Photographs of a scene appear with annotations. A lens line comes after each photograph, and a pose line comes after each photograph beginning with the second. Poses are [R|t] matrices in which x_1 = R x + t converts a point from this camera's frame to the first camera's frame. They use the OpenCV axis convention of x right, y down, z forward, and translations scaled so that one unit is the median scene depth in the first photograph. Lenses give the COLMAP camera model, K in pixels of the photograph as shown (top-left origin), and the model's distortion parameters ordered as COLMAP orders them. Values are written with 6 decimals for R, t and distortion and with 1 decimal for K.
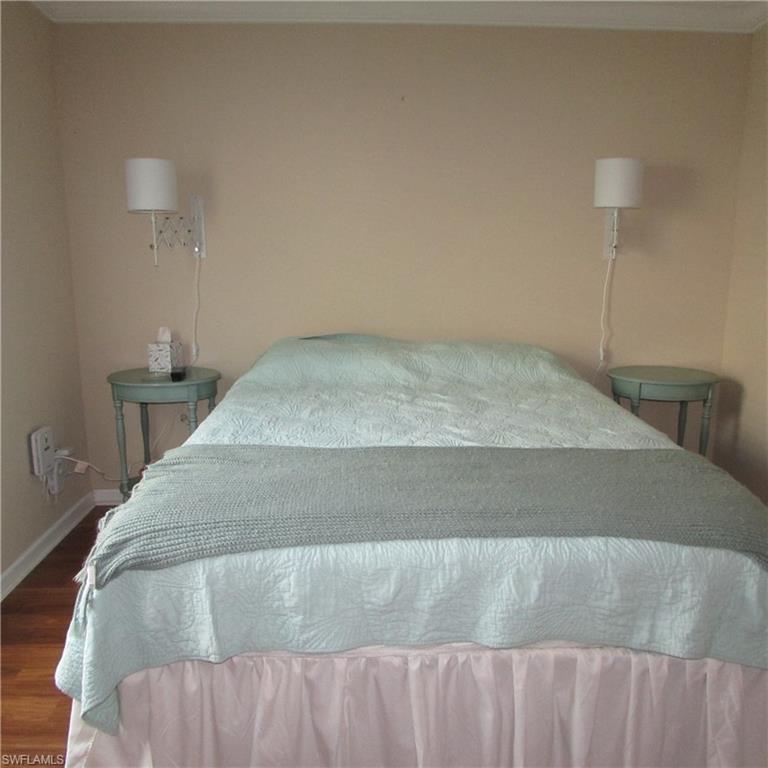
lens RADIAL K [[724.7, 0, 384.0], [0, 724.7, 383.7], [0, 0, 1]] dist [-0.027772, 0.000000]
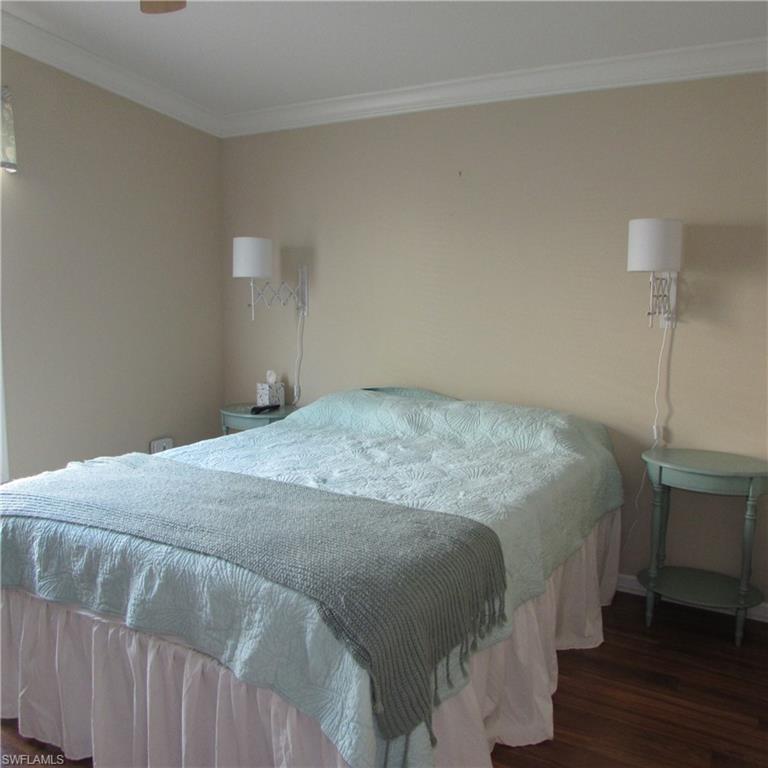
lens RADIAL K [[724.7, 0, 383.6], [0, 724.7, 385.5], [0, 0, 1]] dist [-0.027772, 0.000000]
pose [[0.851981, 0.073628, -0.518370, 0.557686], [-0.115201, 0.992161, -0.048418, -0.018409], [0.510742, 0.100968, 0.853785, 0.060573]]
